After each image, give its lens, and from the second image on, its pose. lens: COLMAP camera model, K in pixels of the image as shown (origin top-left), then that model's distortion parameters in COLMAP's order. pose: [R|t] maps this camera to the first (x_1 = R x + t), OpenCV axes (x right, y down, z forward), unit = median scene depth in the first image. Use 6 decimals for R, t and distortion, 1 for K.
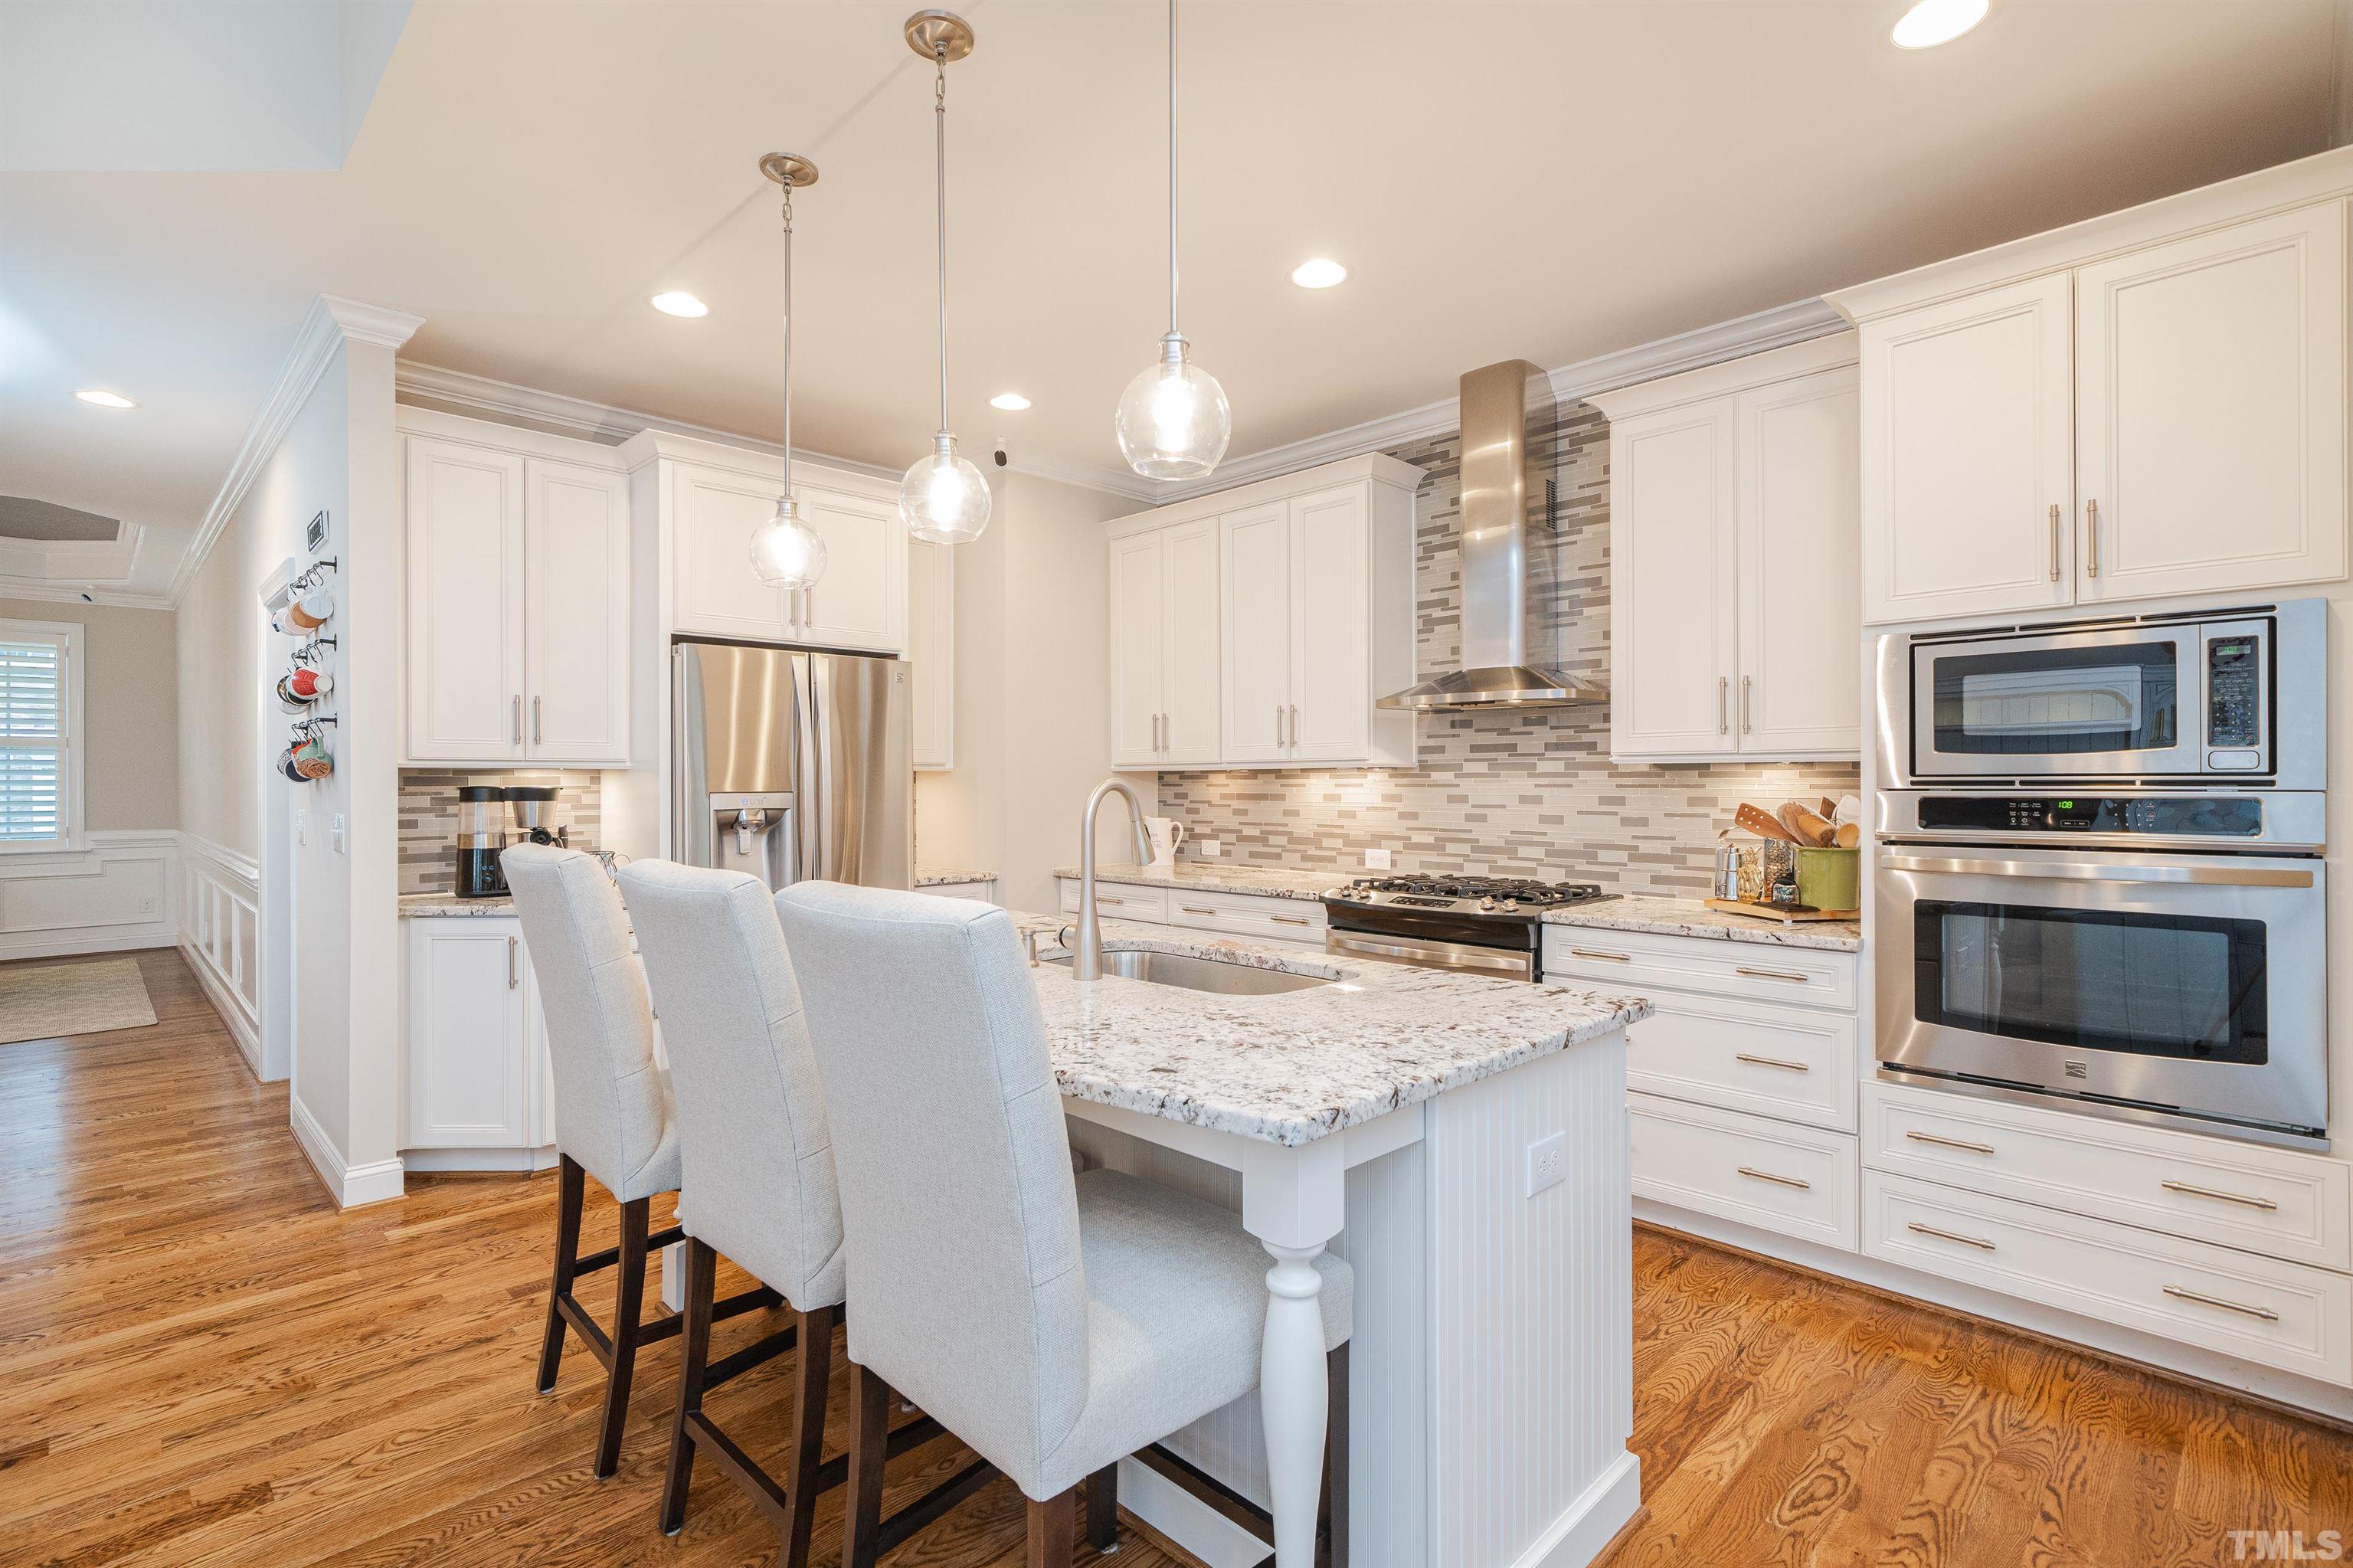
lens RADIAL K [[1106.9, 0, 1169.8], [0, 1106.9, 788.8], [0, 0, 1]] dist [0.001701, 0.001645]
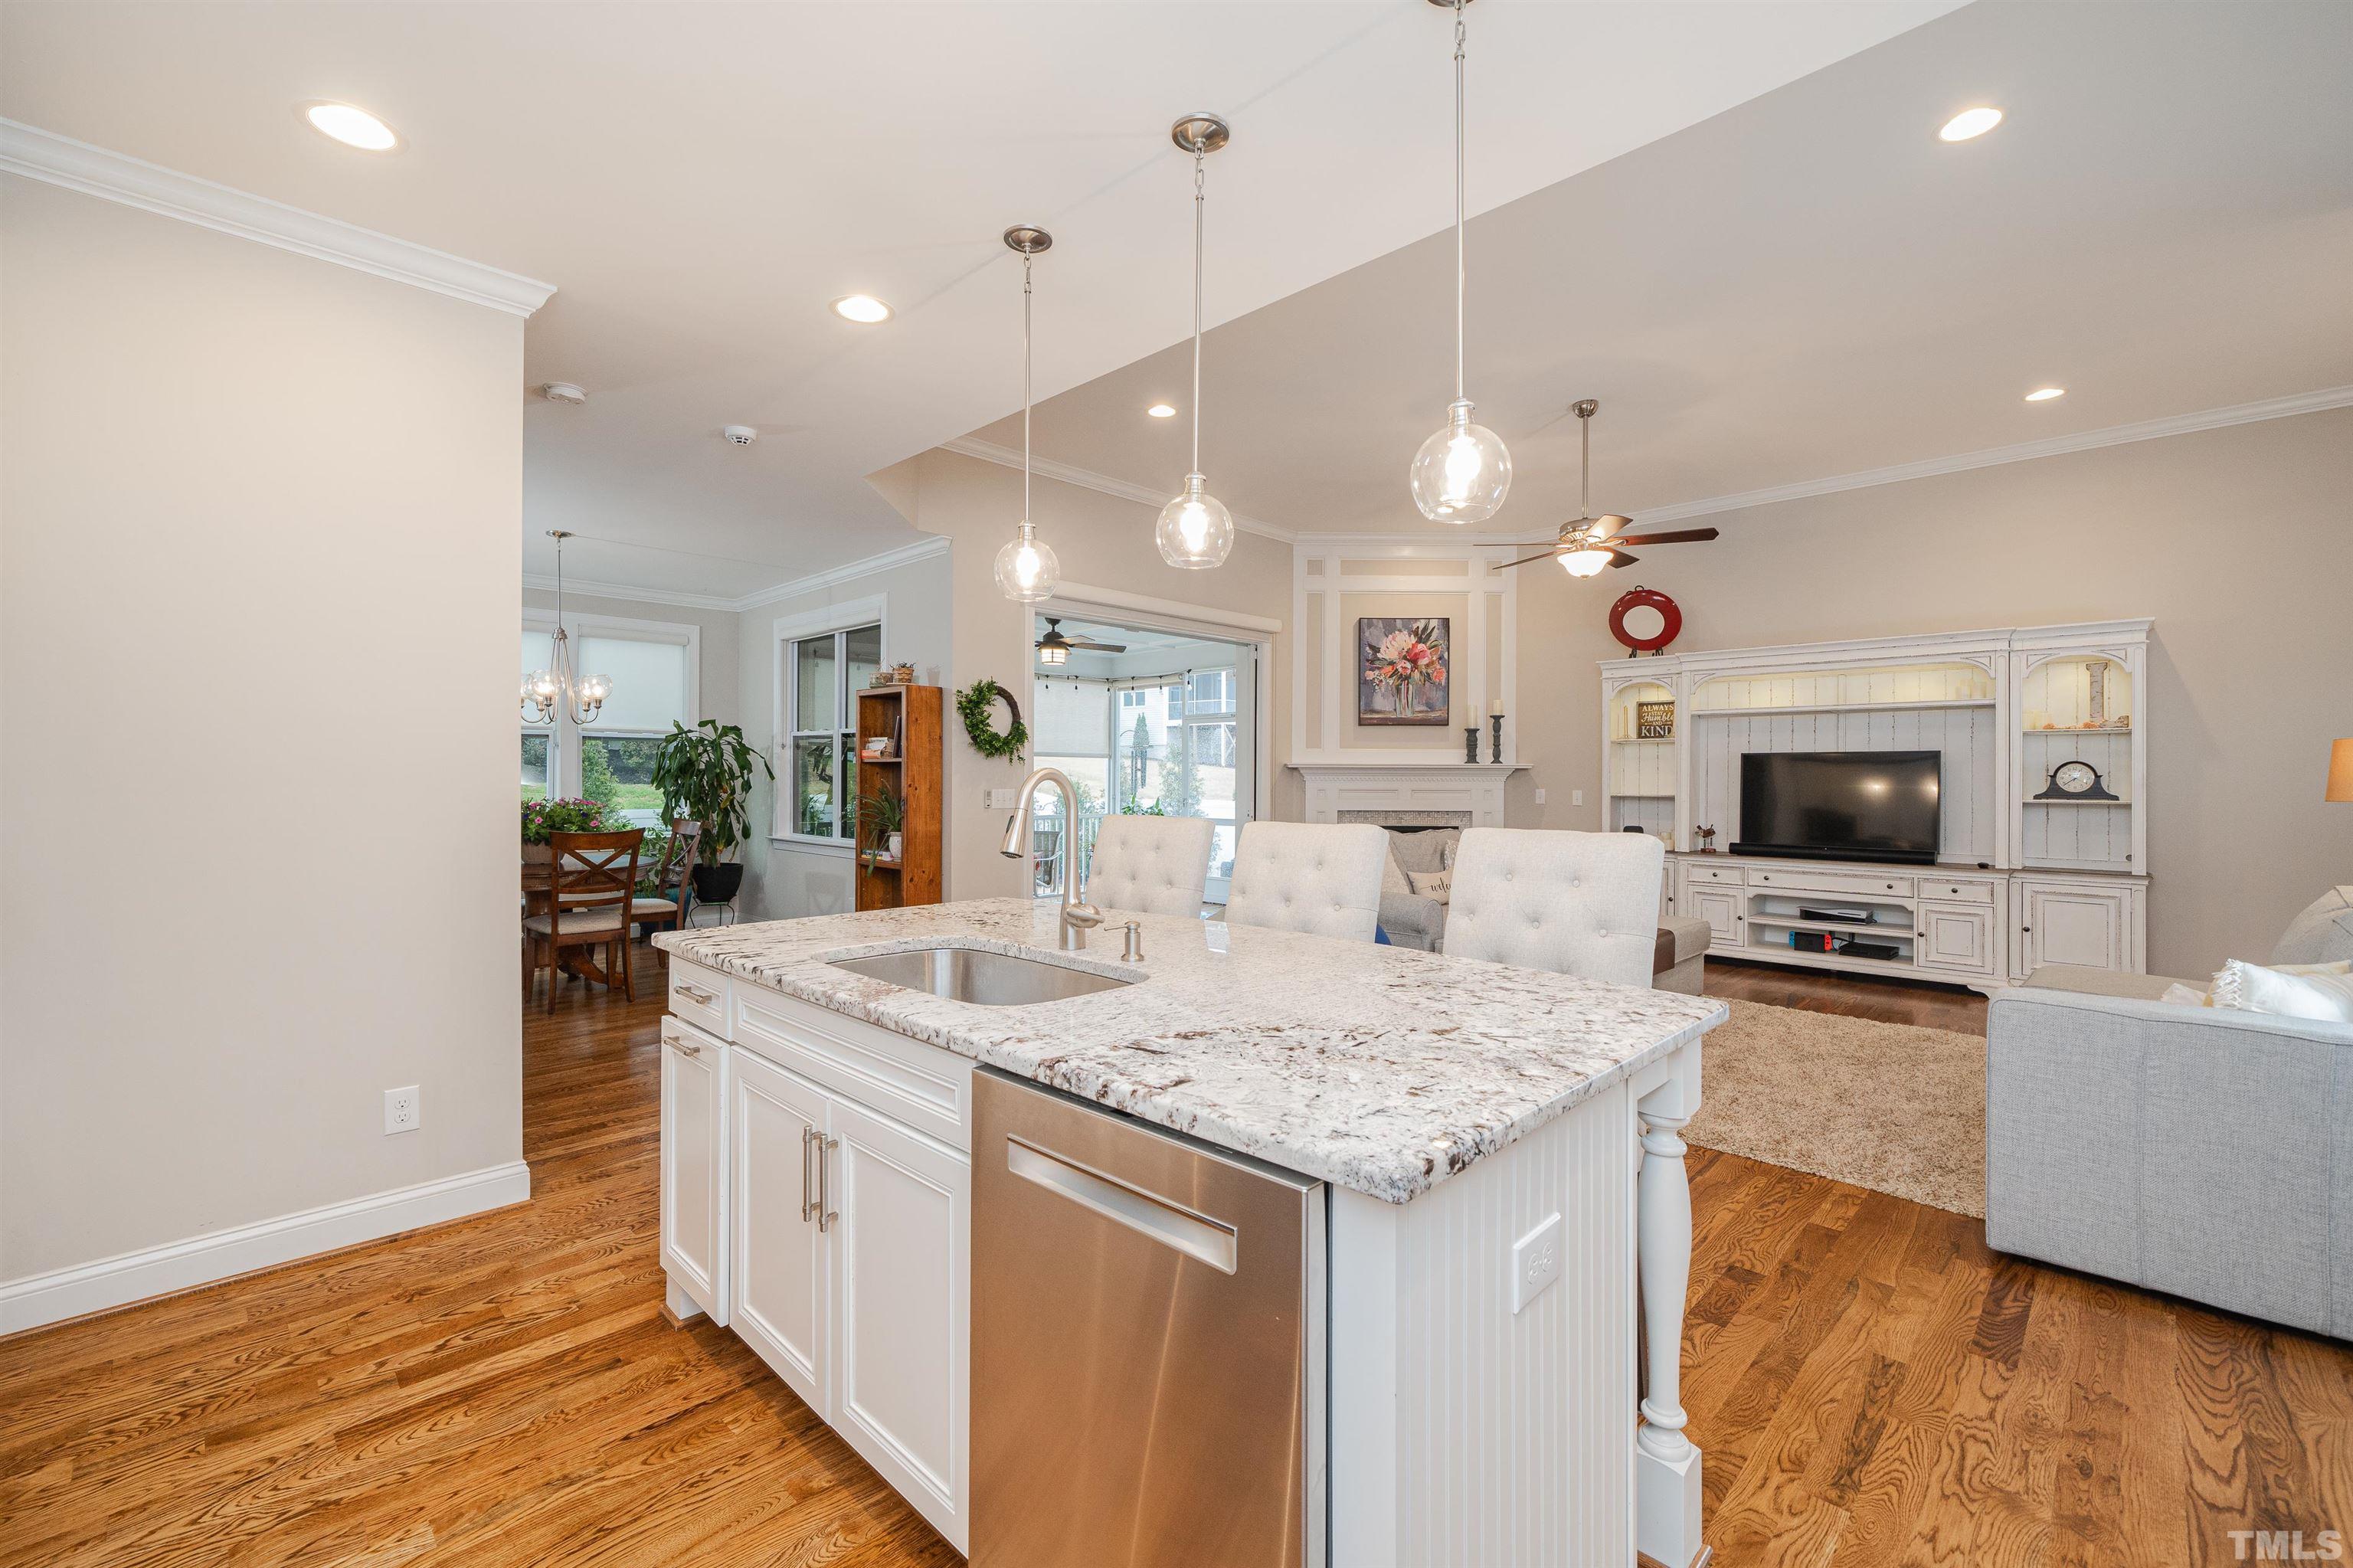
lens RADIAL K [[993.7, 0, 1175.4], [0, 993.7, 772.8], [0, 0, 1]] dist [-0.002059, -0.004201]
pose [[-0.999916, -0.002418, -0.012721, -0.125463], [-0.002455, 0.999993, 0.002906, -0.008906], [0.012714, 0.002937, -0.999915, 1.591183]]
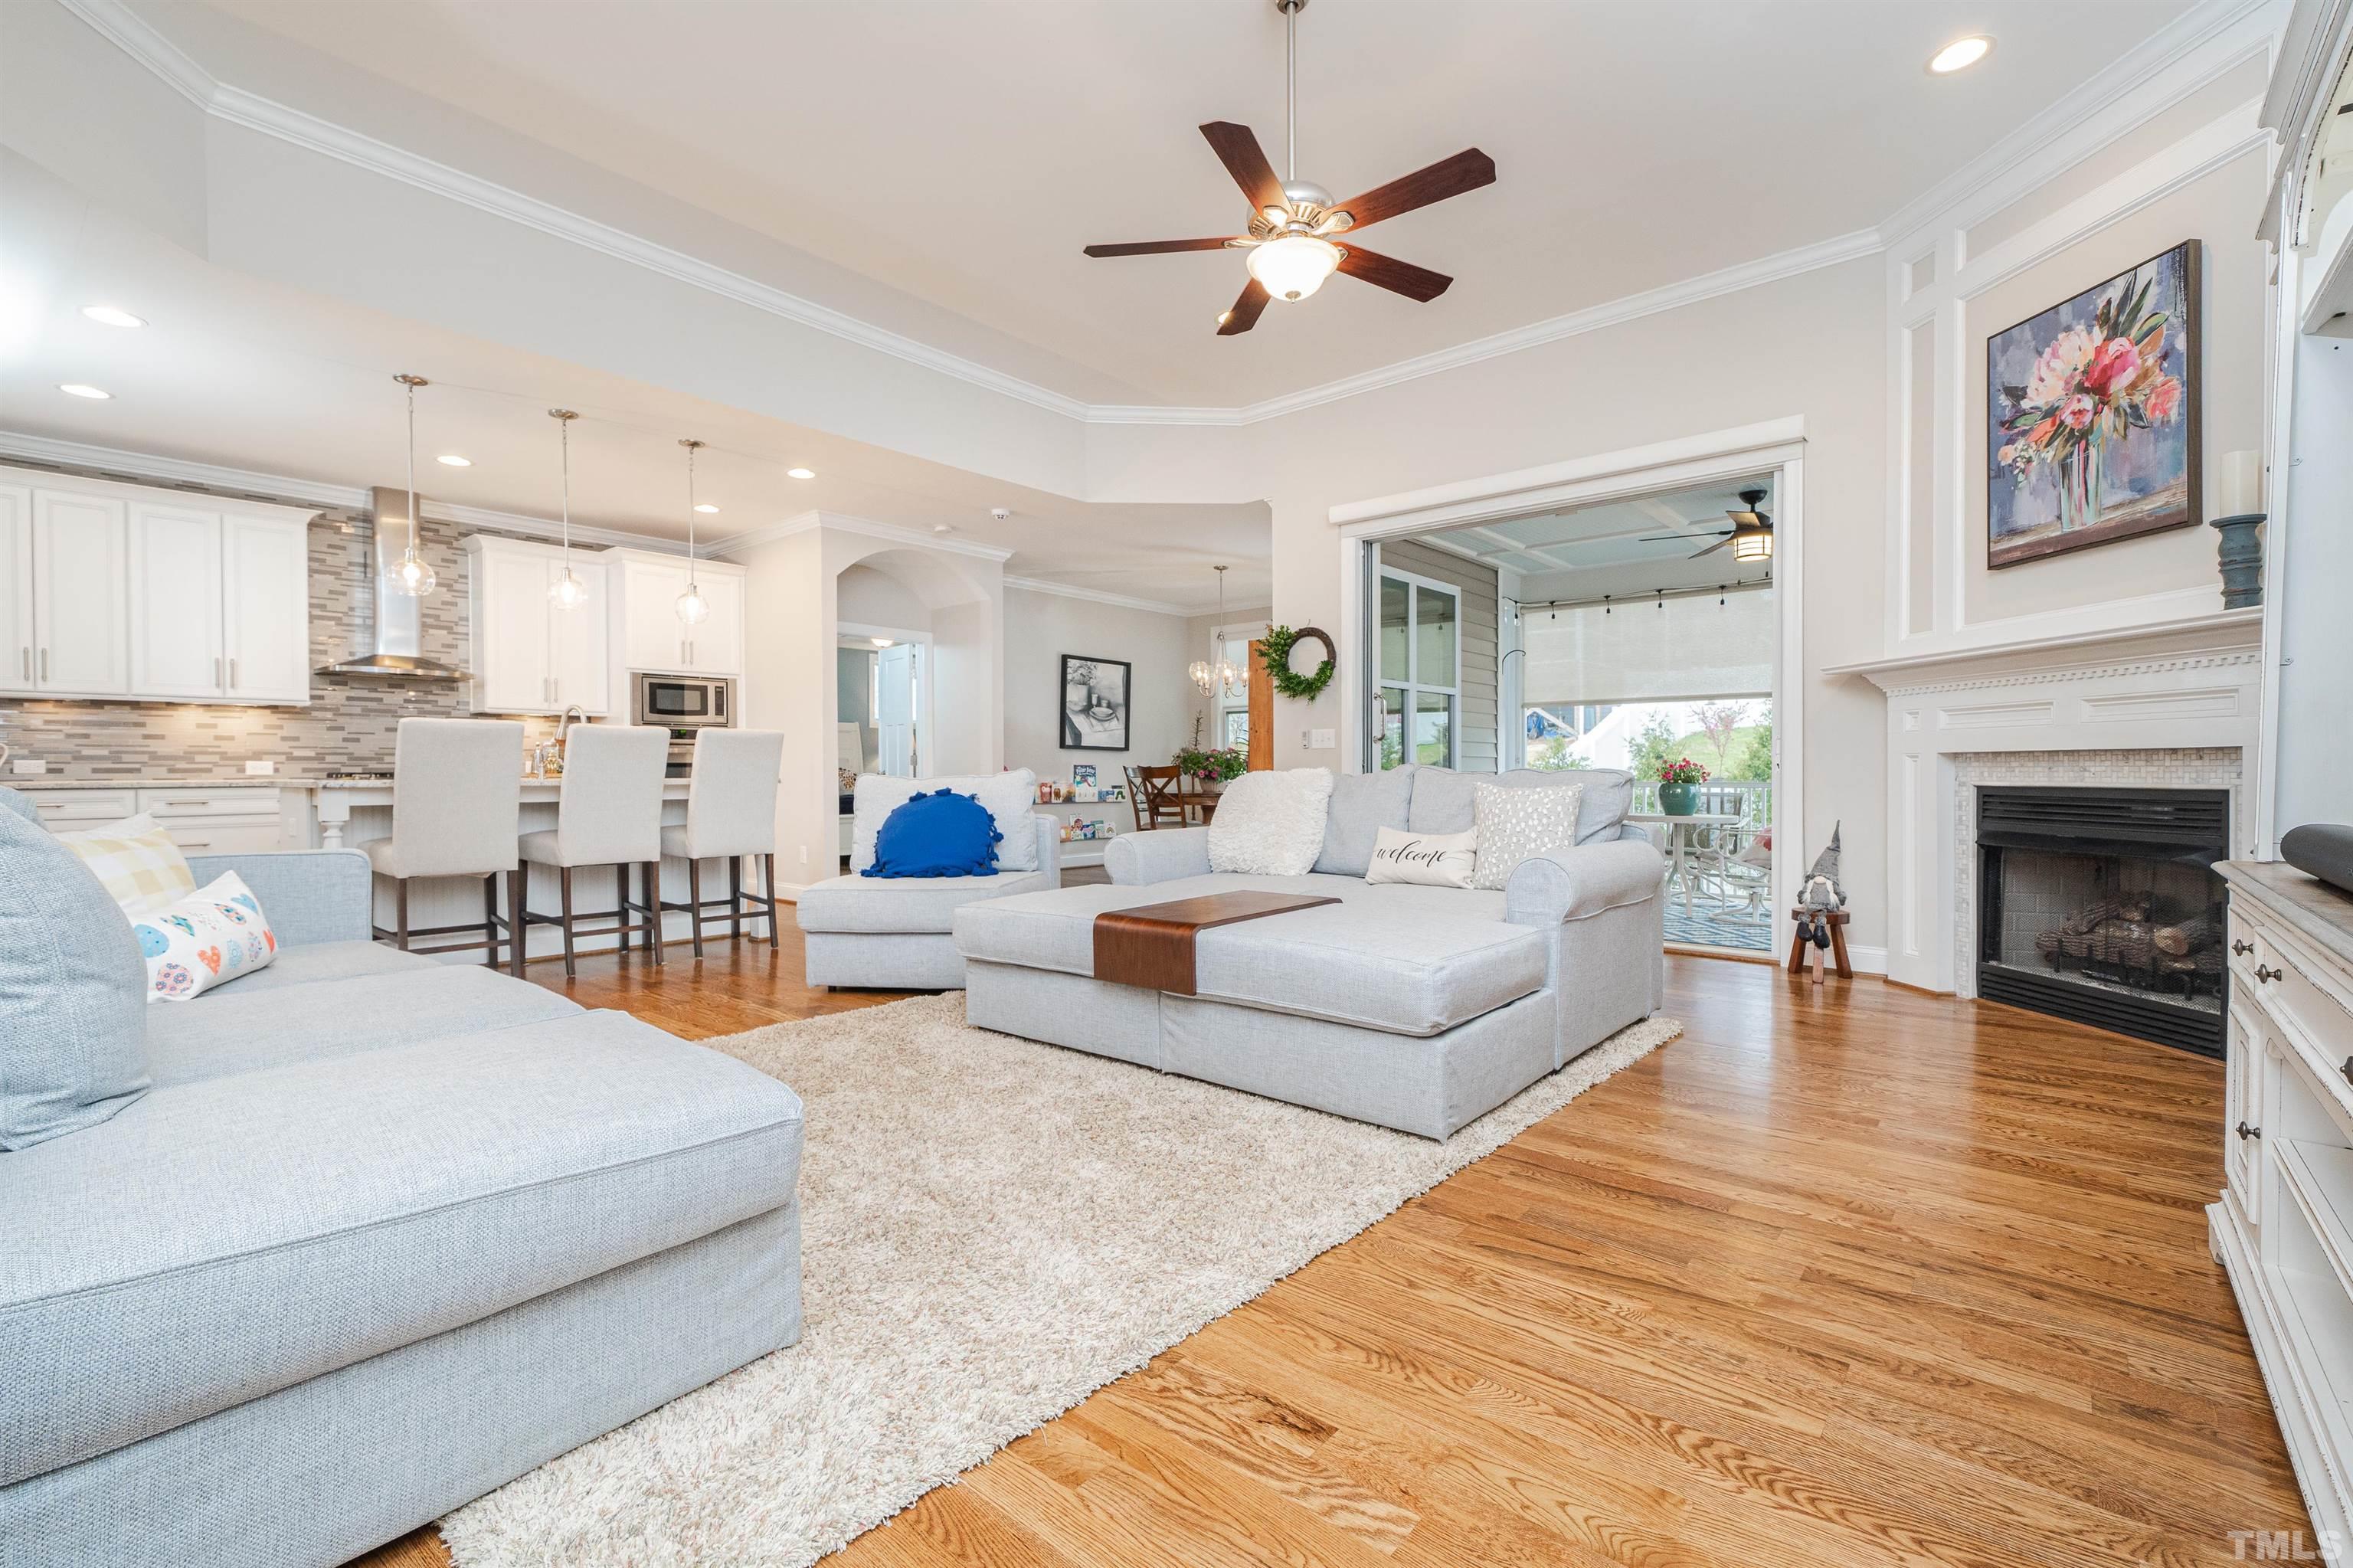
lens RADIAL K [[1055.4, 0, 1167.2], [0, 1055.4, 779.7], [0, 0, 1]] dist [0.003214, 0.000829]
pose [[-0.077031, -0.006964, 0.997004, -2.157596], [0.010081, 0.999919, 0.007763, 0.131217], [-0.996978, 0.010649, -0.076955, -0.165135]]
